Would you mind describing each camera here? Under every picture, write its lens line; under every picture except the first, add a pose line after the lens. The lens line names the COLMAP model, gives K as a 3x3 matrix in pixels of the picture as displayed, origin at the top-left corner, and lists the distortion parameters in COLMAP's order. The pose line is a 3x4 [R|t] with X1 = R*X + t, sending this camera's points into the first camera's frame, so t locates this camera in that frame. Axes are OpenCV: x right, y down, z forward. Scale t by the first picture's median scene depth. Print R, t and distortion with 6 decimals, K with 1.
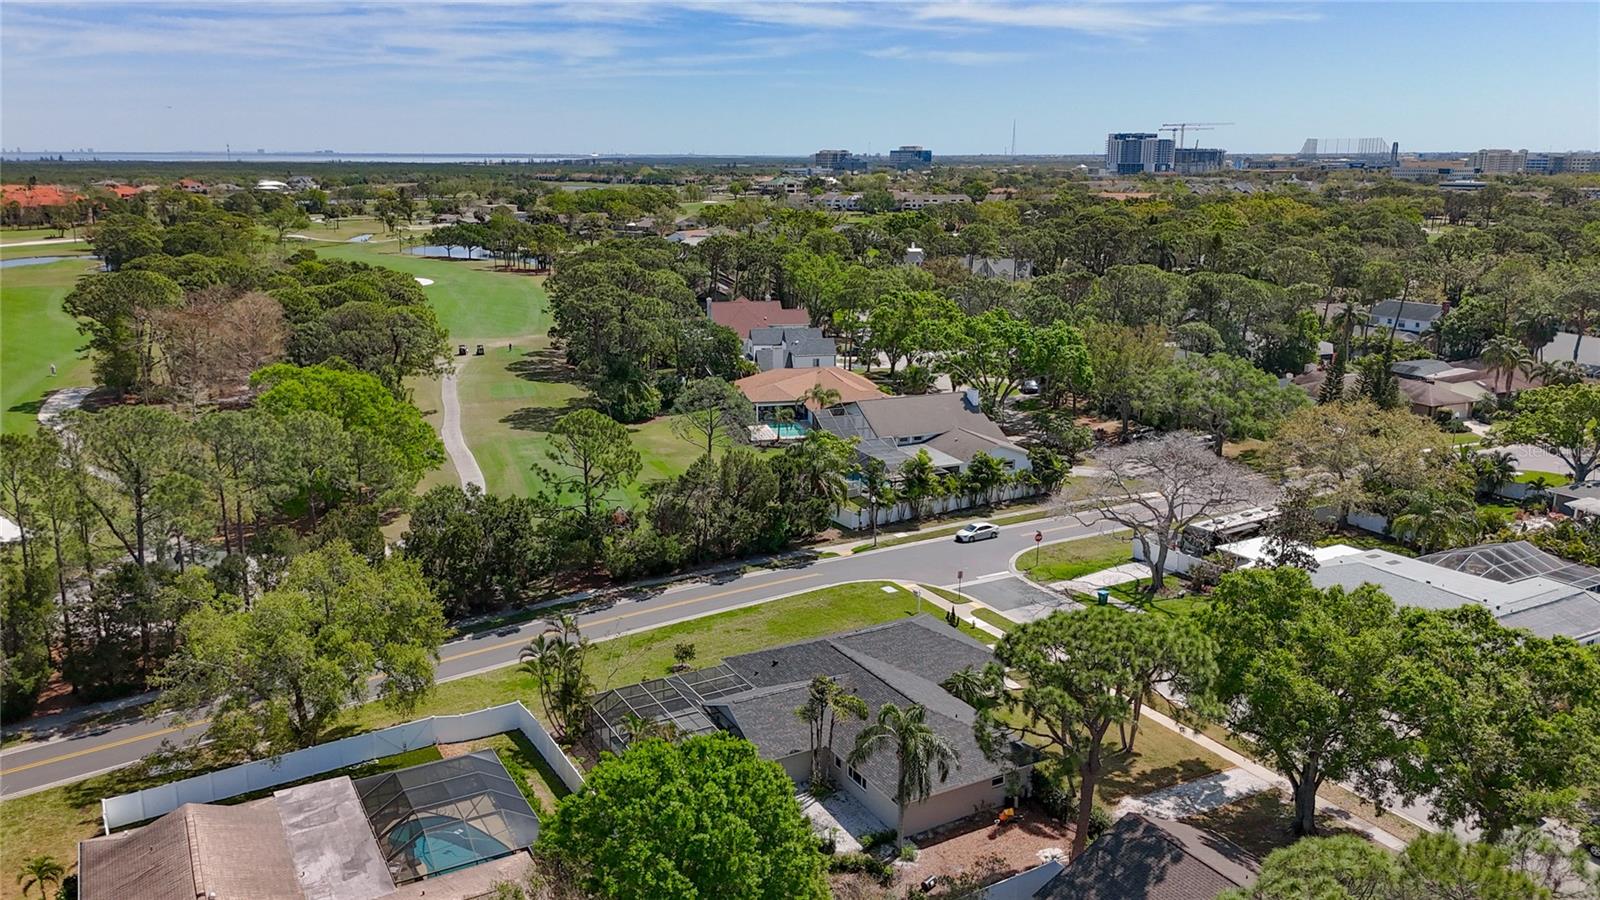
lens RADIAL K [[1212.4, 0, 808.4], [0, 1212.4, 452.1], [0, 0, 1]] dist [0.078925, -0.086397]
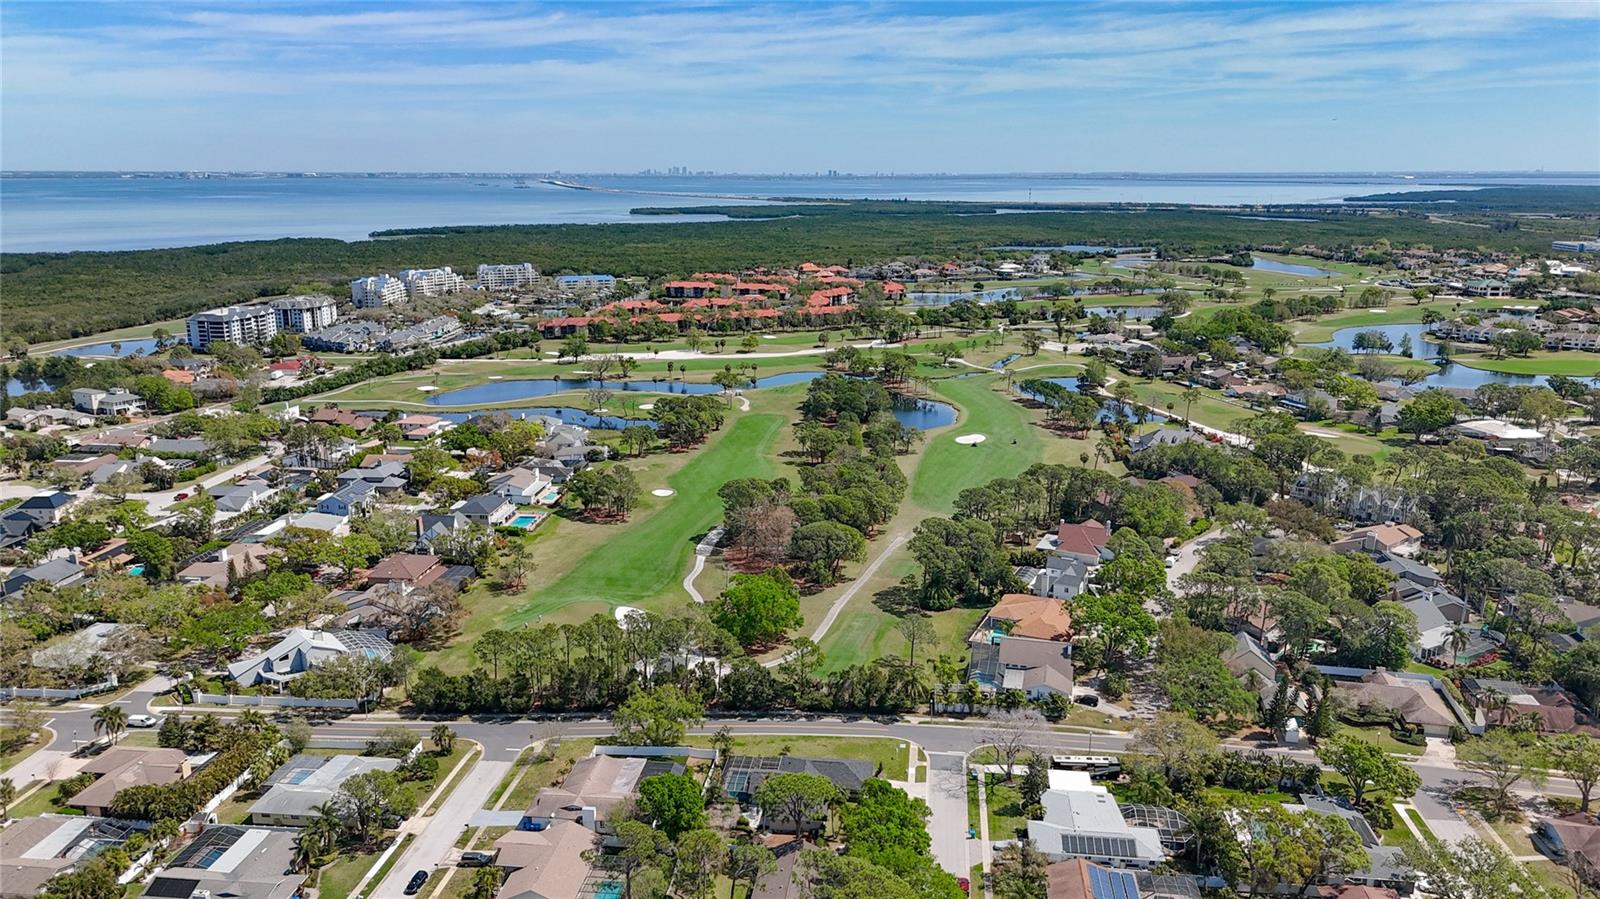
lens RADIAL K [[1197.4, 0, 836.0], [0, 1197.4, 454.4], [0, 0, 1]] dist [0.083240, -0.105550]
pose [[0.817476, 0.149352, -0.556261, 0.984294], [-0.149908, 0.987681, 0.044883, -0.440548], [0.556112, 0.046697, 0.829795, -0.838935]]
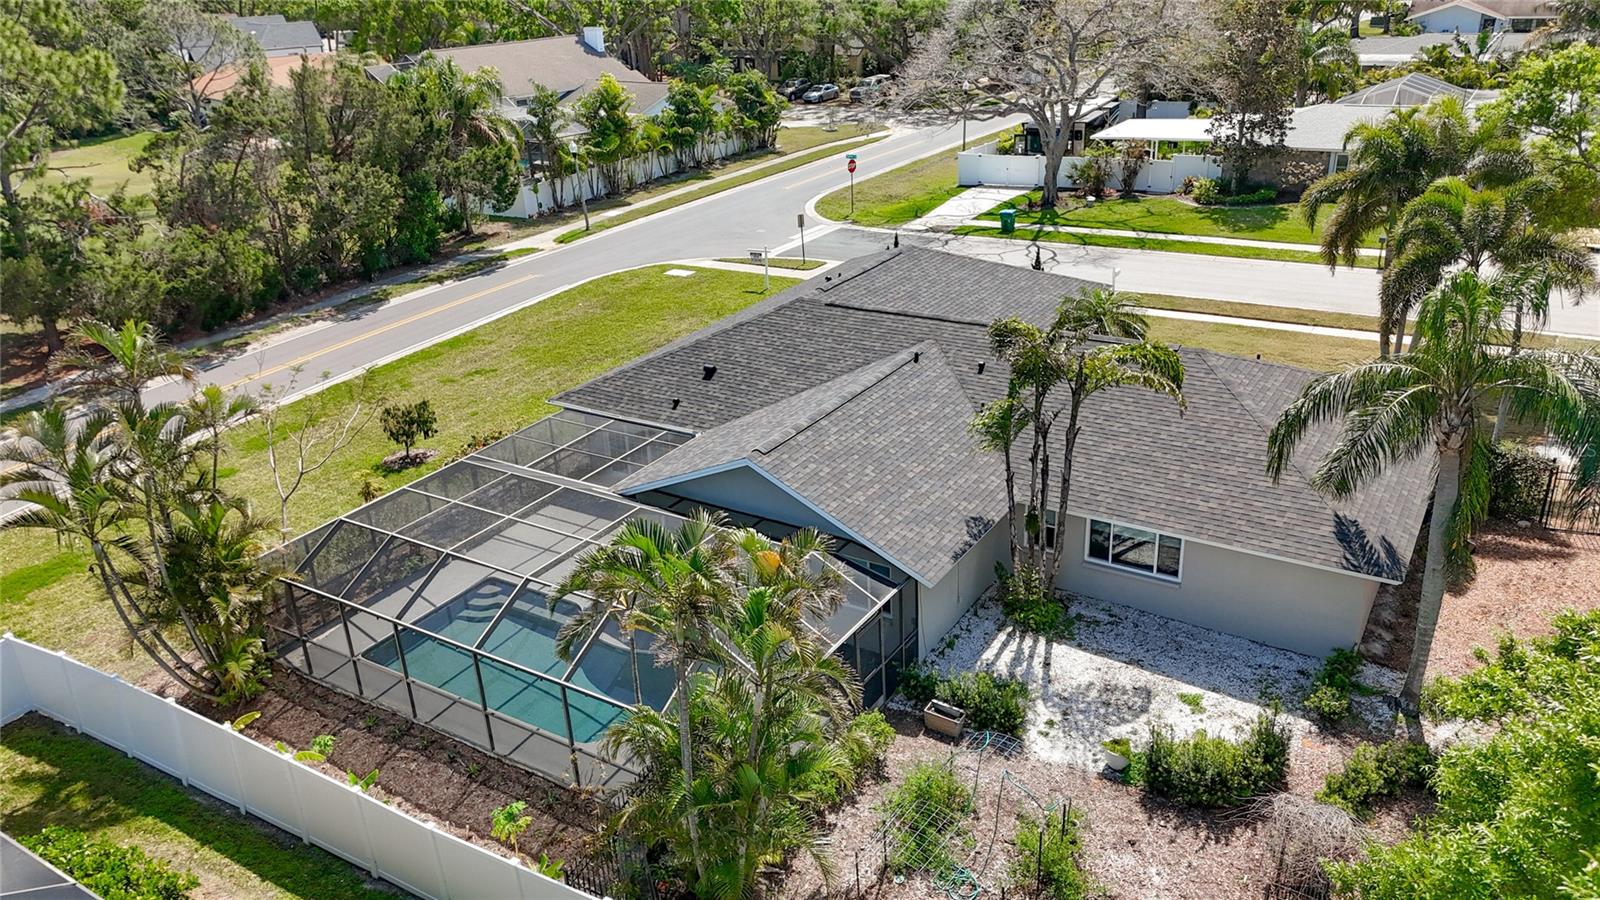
lens RADIAL K [[1171.8, 0, 804.2], [0, 1171.8, 464.6], [0, 0, 1]] dist [0.039387, -0.004771]
pose [[0.878163, -0.232232, 0.418208, -0.113777], [0.159253, 0.966311, 0.202192, 0.085404], [-0.451075, -0.110957, 0.885562, 0.414193]]
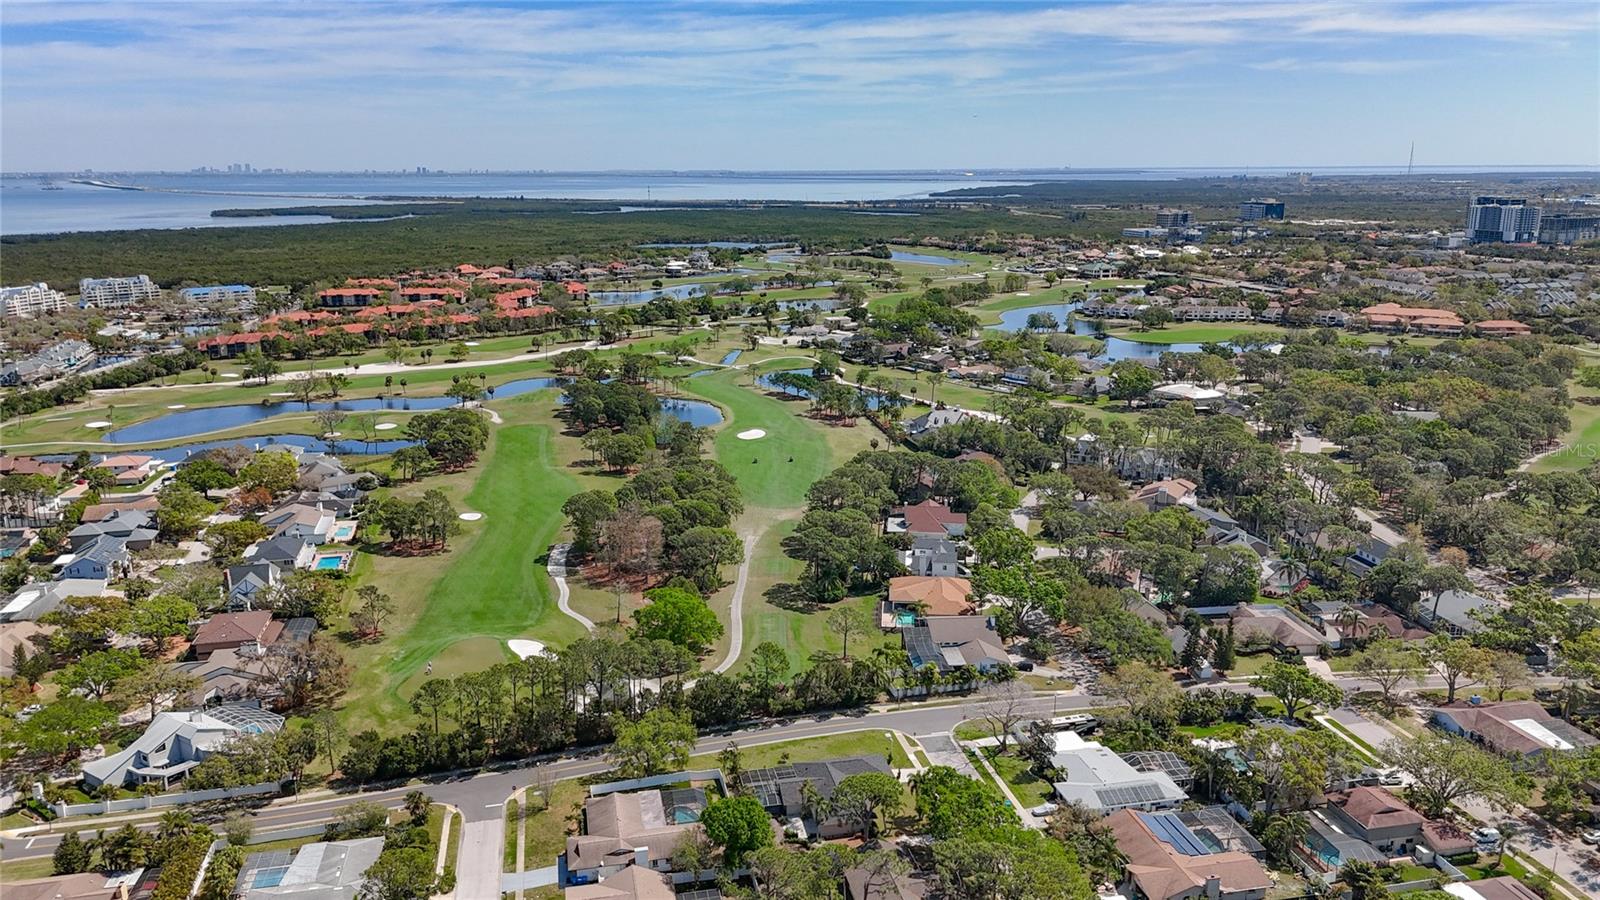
lens RADIAL K [[1197.4, 0, 836.0], [0, 1197.4, 454.9], [0, 0, 1]] dist [0.083240, -0.105550]
pose [[0.960666, 0.076200, -0.267047, 0.467009], [-0.076185, 0.997039, 0.010433, -0.373763], [0.267051, 0.010322, 0.963627, -1.063449]]
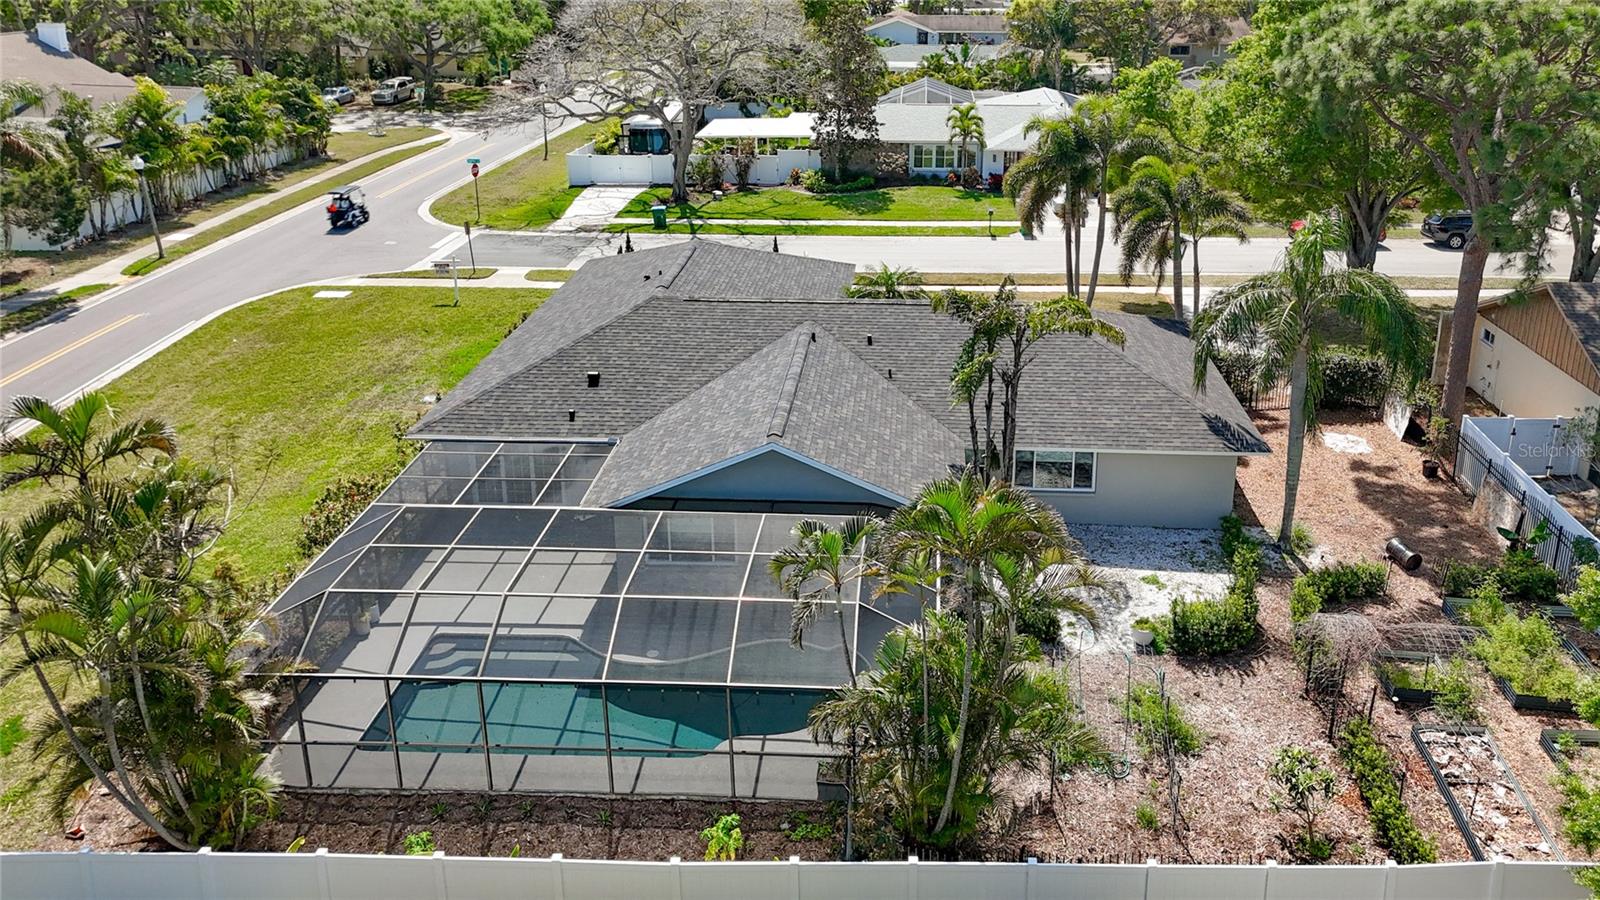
lens RADIAL K [[1194.7, 0, 898.0], [0, 1194.7, 326.7], [0, 0, 1]] dist [0.051729, -0.054584]
pose [[0.512794, -0.263914, 0.816941, -0.194152], [0.196465, 0.962400, 0.187584, 0.068134], [-0.835730, 0.064308, 0.545362, 0.460113]]
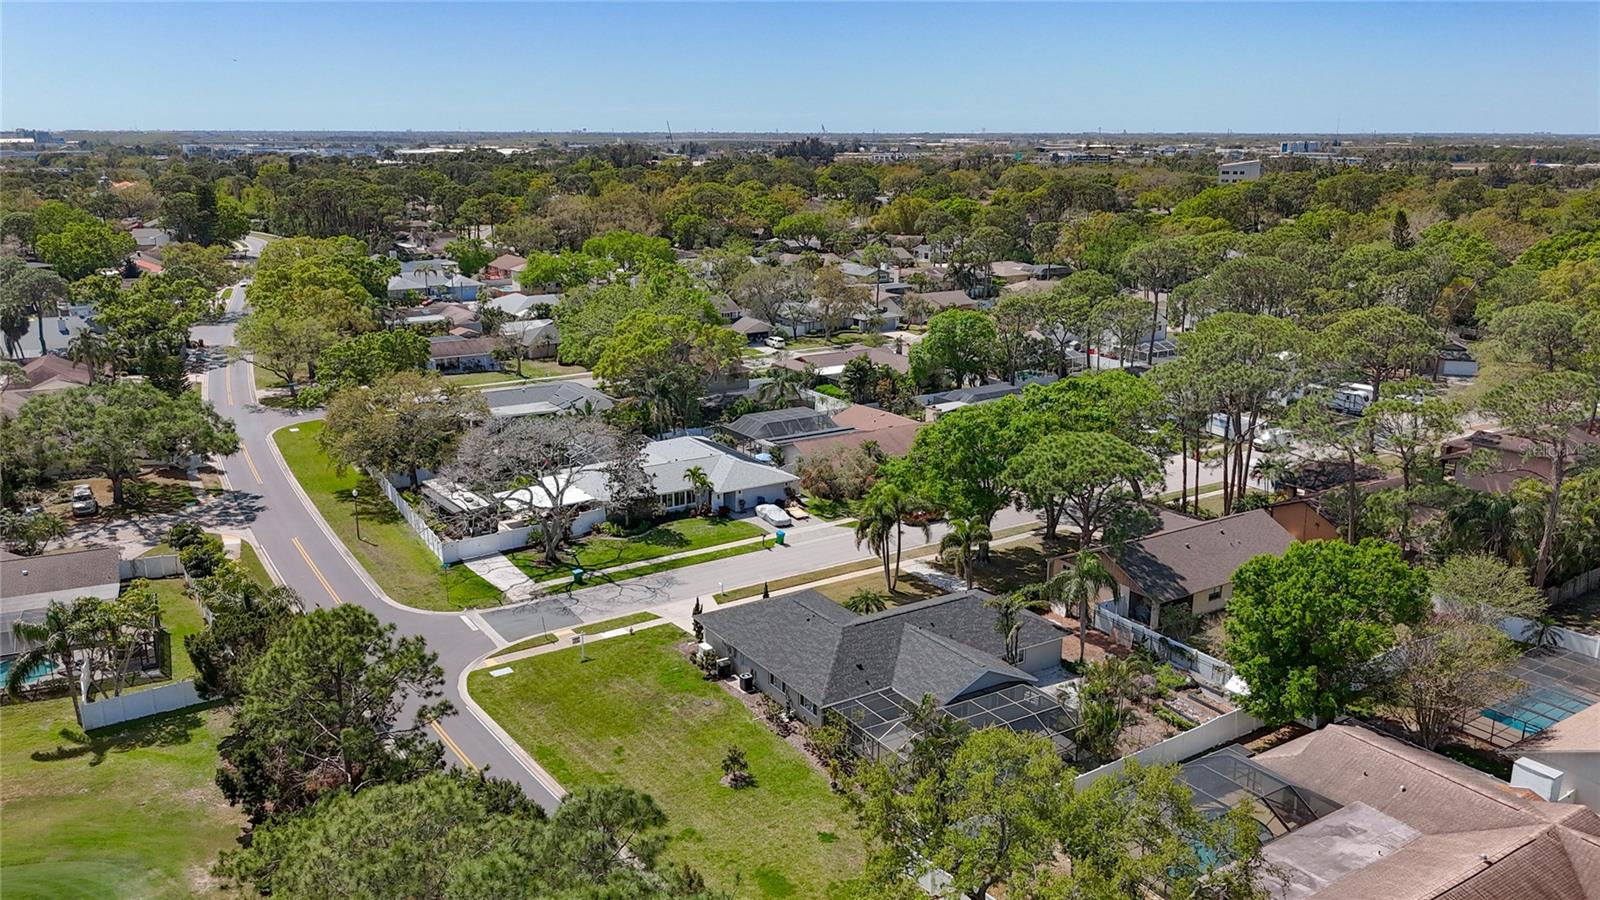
lens RADIAL K [[1171.8, 0, 804.2], [0, 1171.8, 464.6], [0, 0, 1]] dist [0.039387, -0.004771]
pose [[-0.047777, -0.264006, 0.963337, -0.584260], [0.238277, 0.933583, 0.267669, -0.157922], [-0.970021, 0.242329, 0.018302, 0.650139]]
